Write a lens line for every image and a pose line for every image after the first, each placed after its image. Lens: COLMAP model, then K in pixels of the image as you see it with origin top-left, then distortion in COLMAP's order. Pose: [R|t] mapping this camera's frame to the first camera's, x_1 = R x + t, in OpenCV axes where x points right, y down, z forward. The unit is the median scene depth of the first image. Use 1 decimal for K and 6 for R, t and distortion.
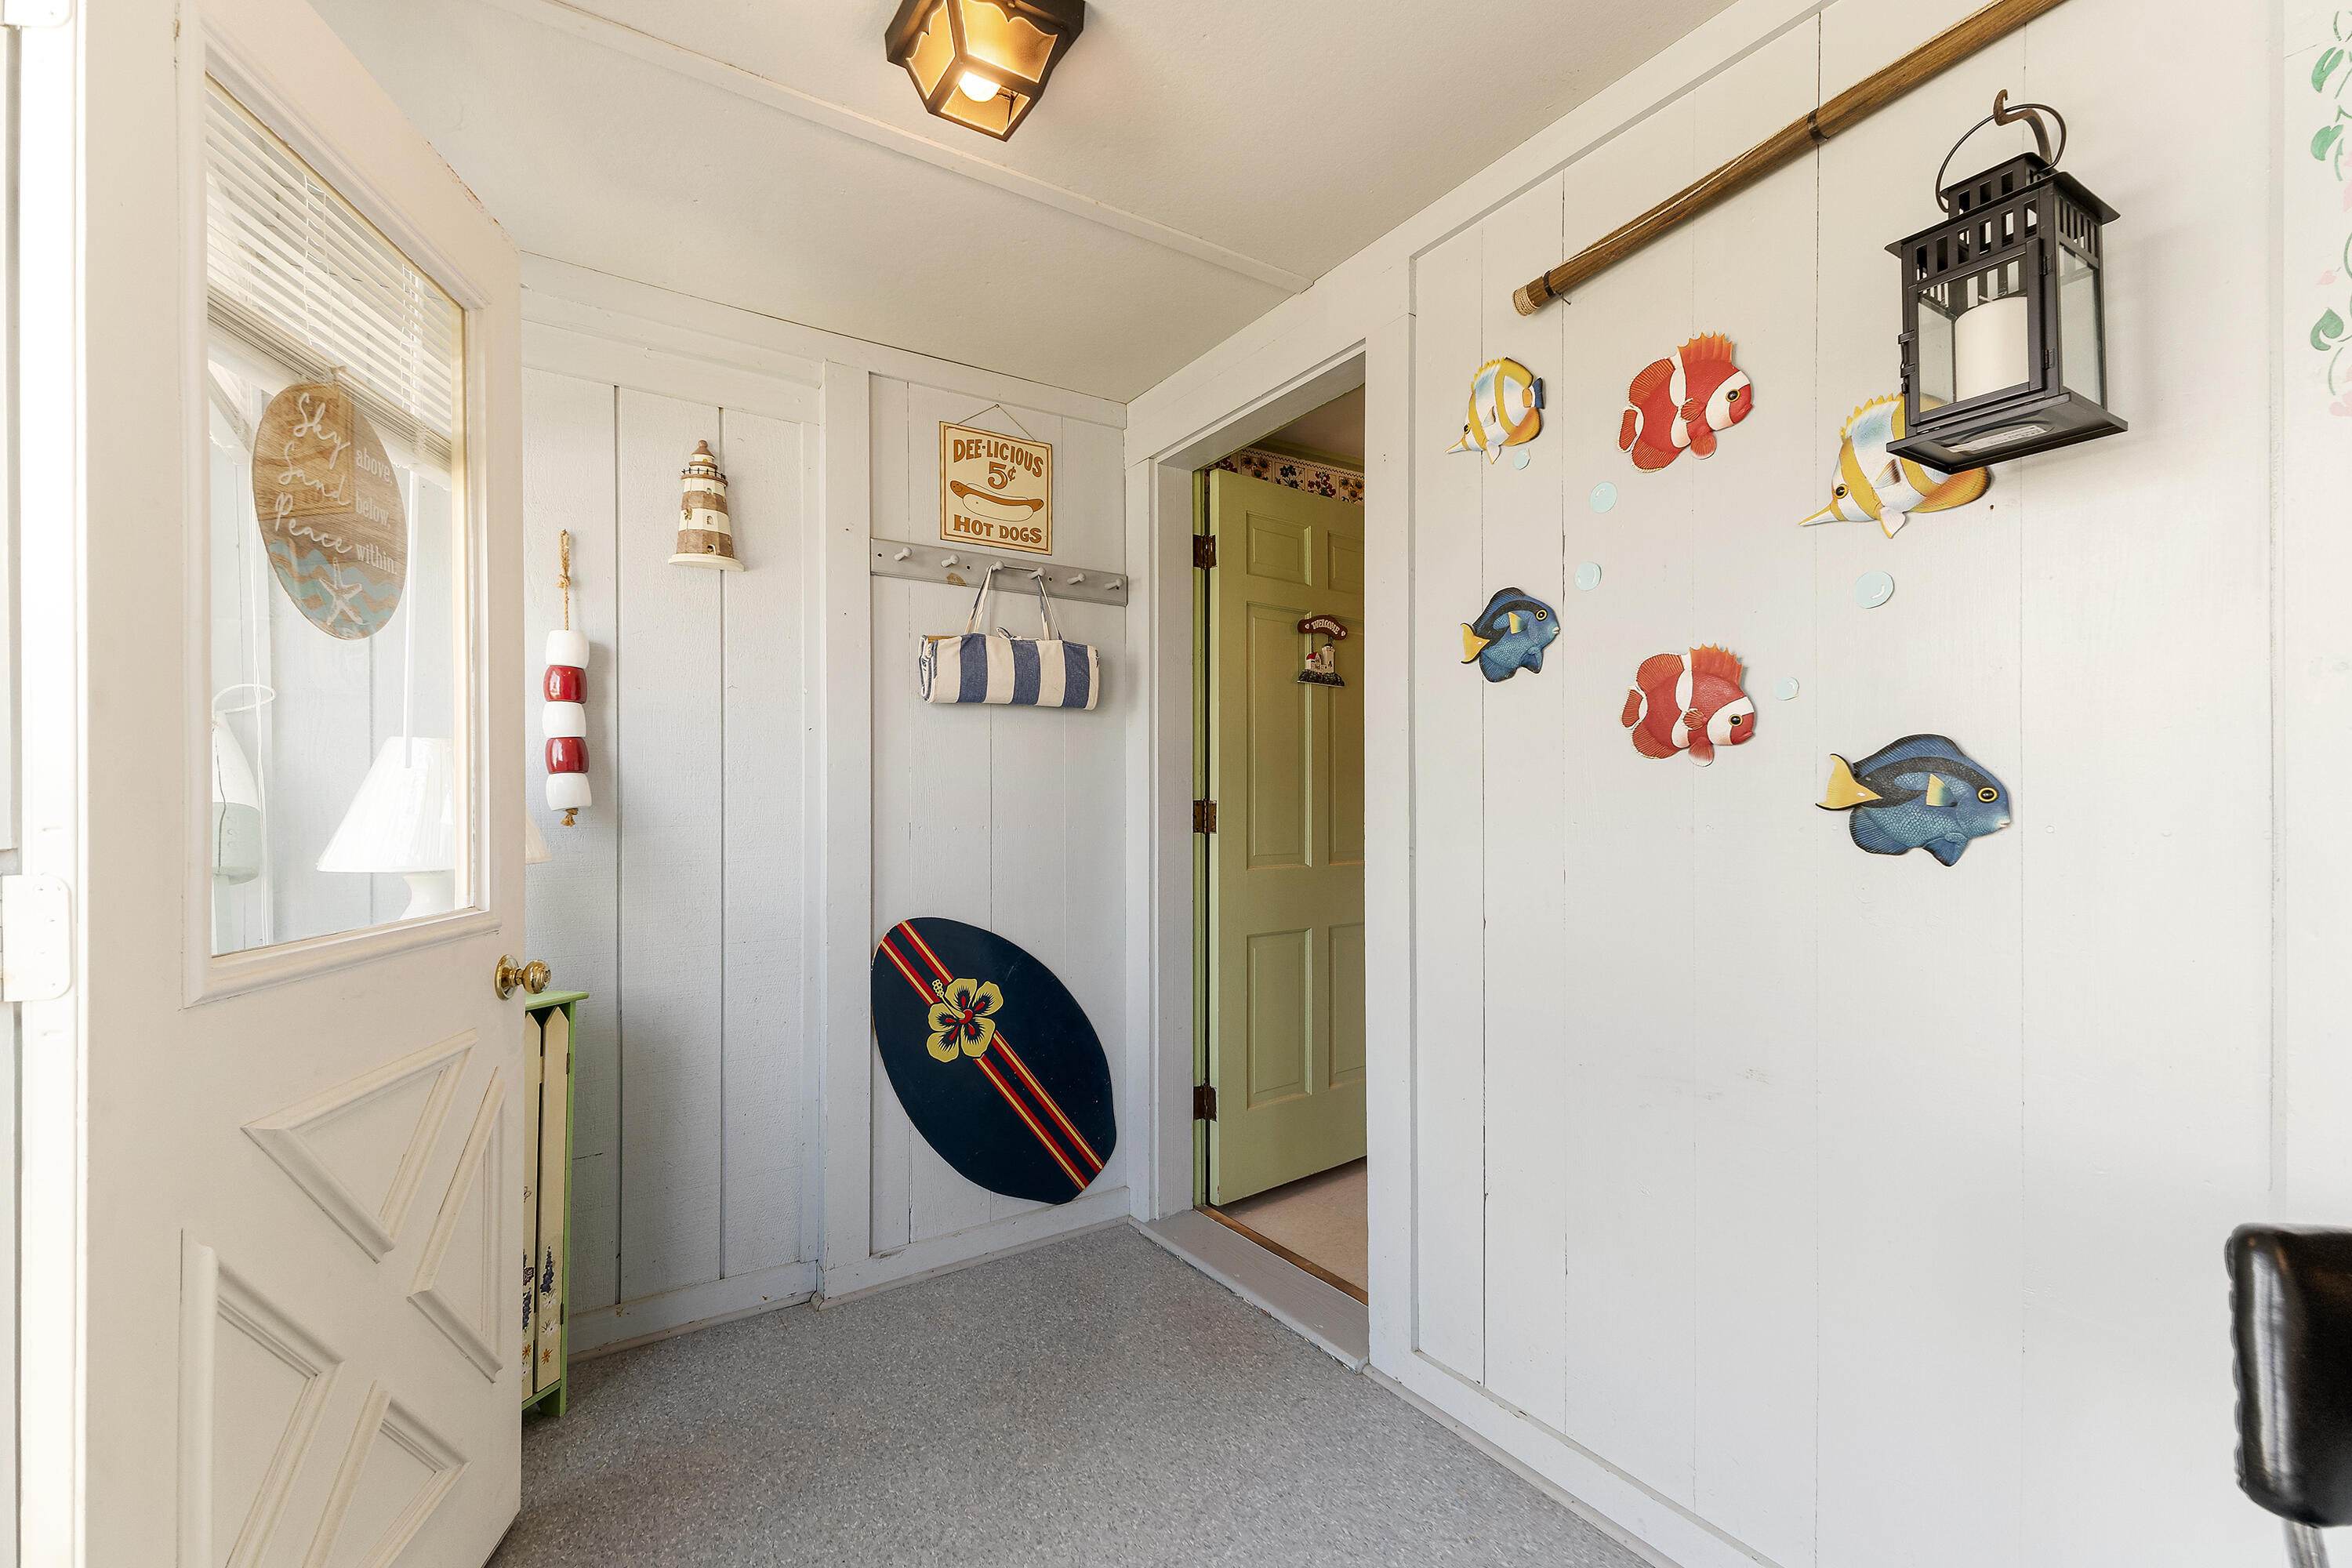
lens RADIAL K [[1000.7, 0, 1162.9], [0, 1000.7, 795.0], [0, 0, 1]] dist [0.031405, -0.000260]
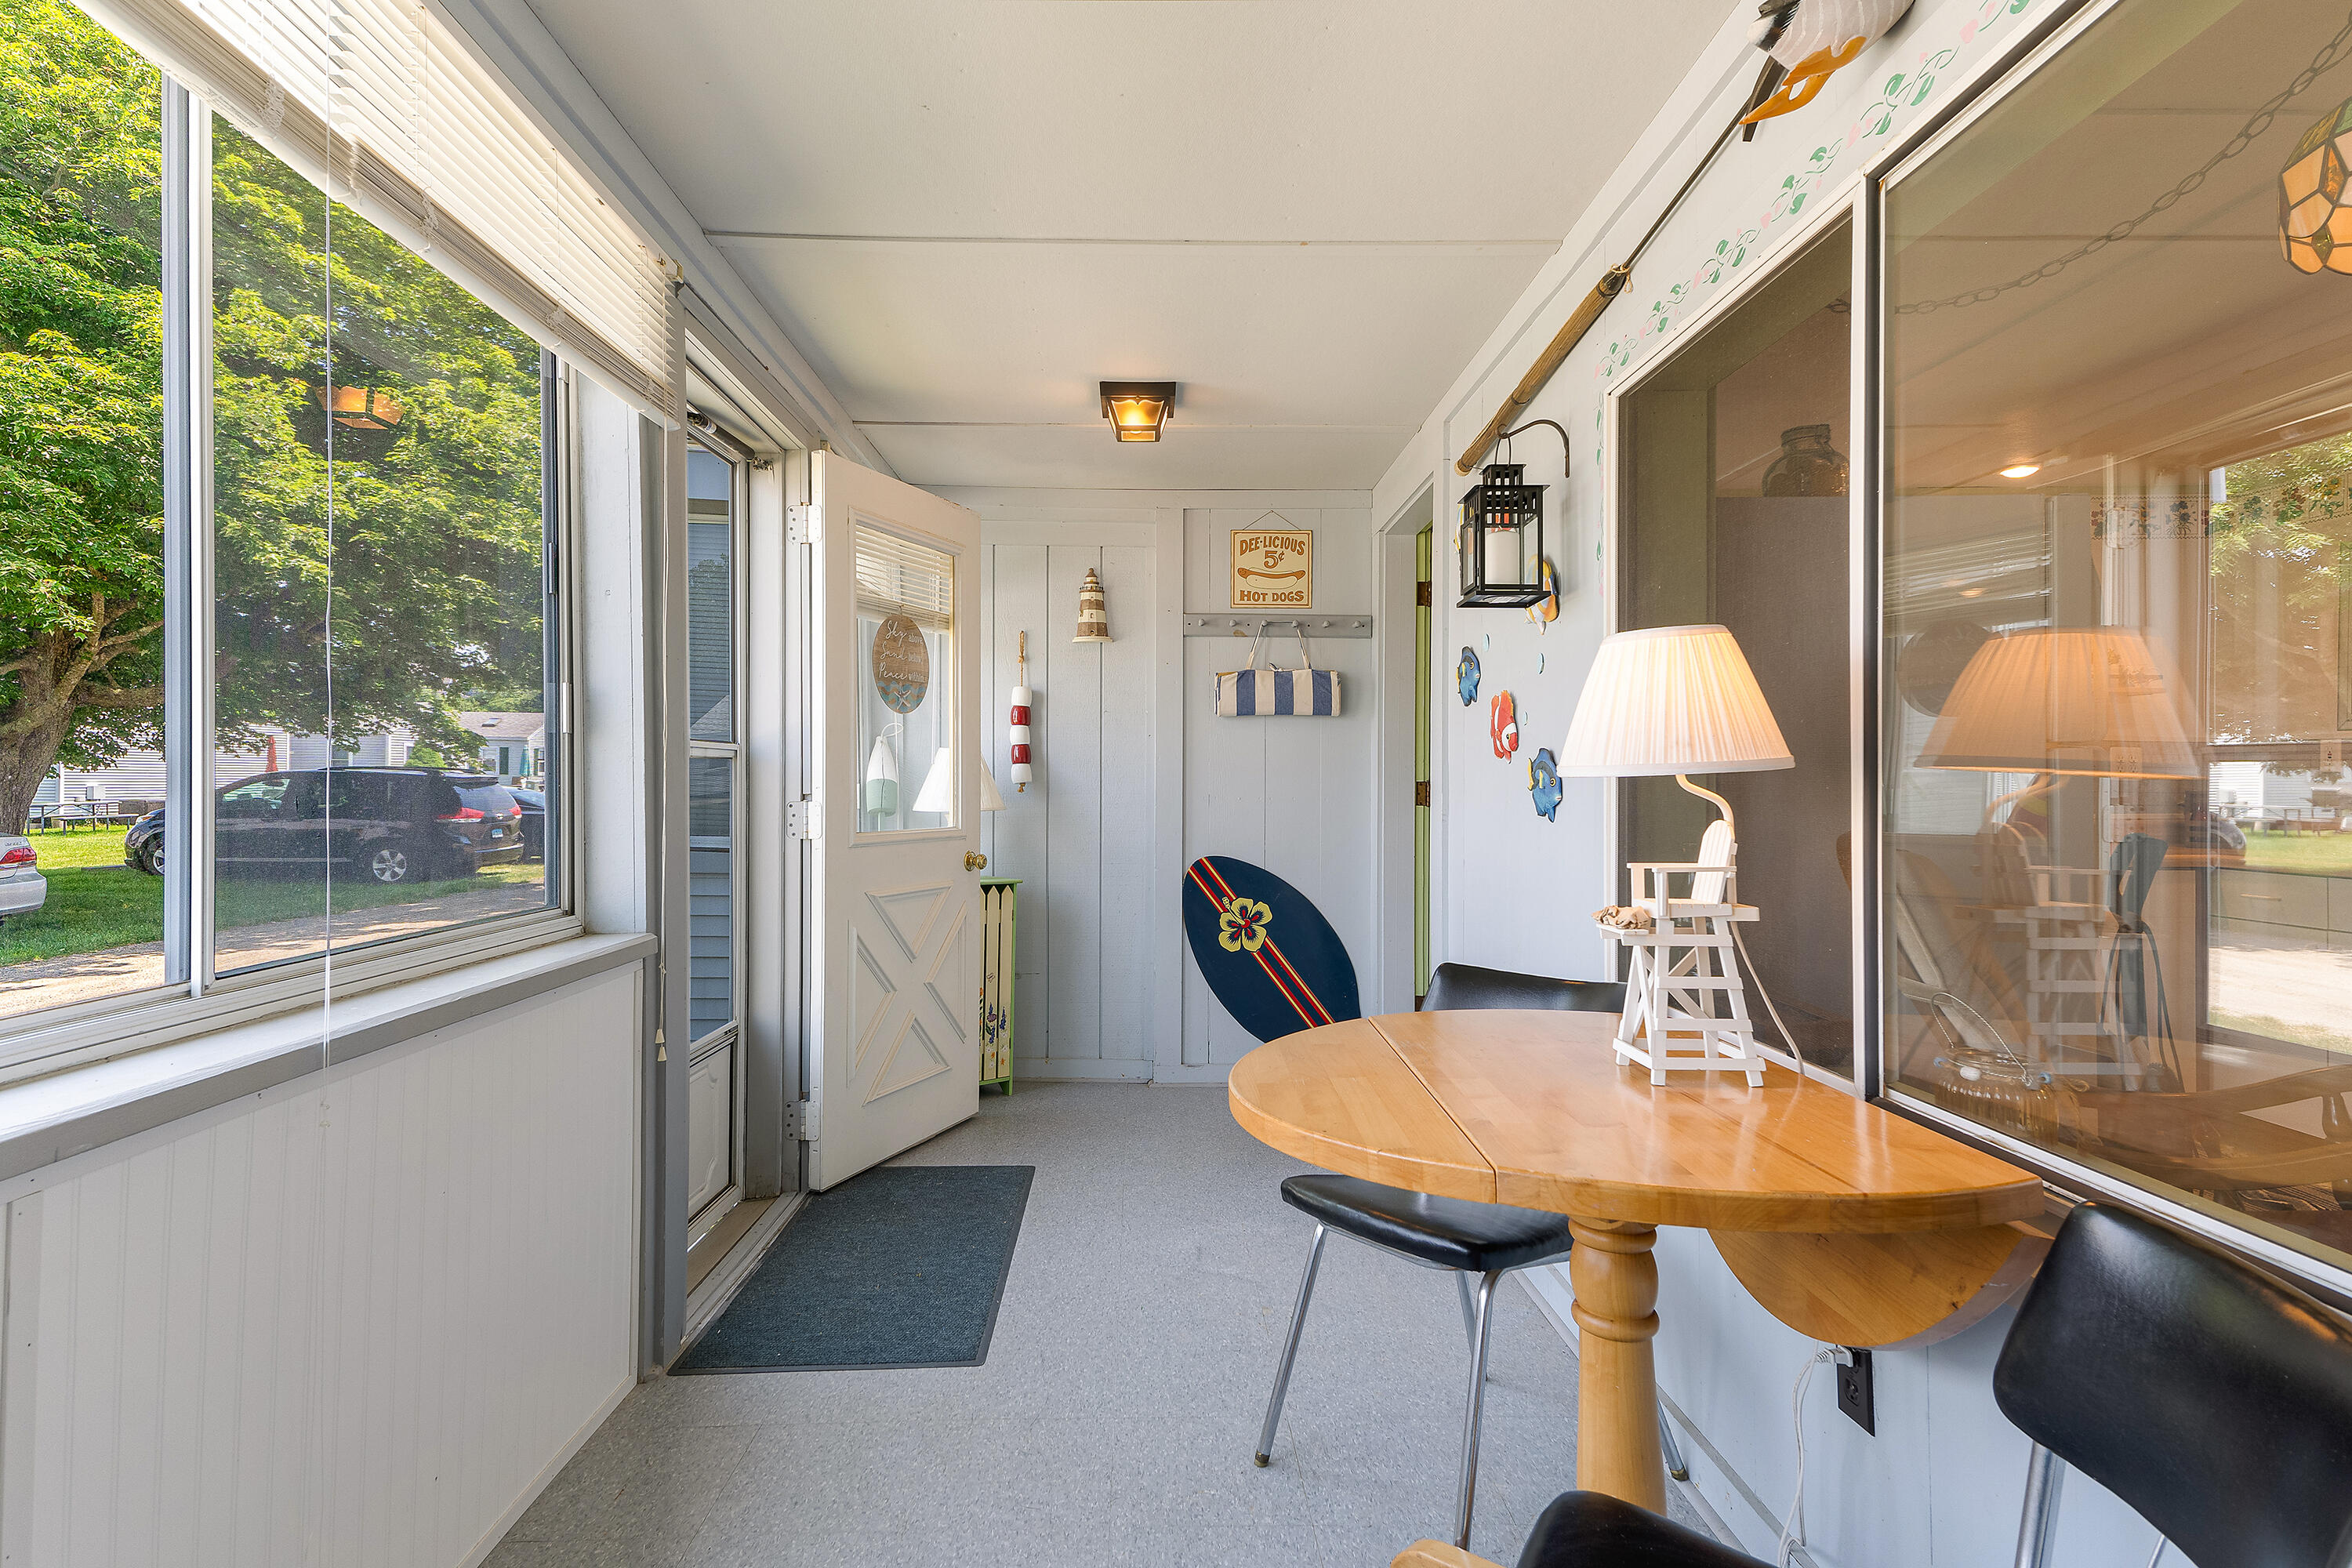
lens RADIAL K [[1159.1, 0, 1183.5], [0, 1159.1, 772.6], [0, 0, 1]] dist [0.000138, 0.000050]
pose [[0.845980, 0.004079, -0.533199, 0.661621], [-0.002091, 0.999988, 0.004332, -0.012966], [0.533210, -0.002550, 0.845979, -0.527606]]
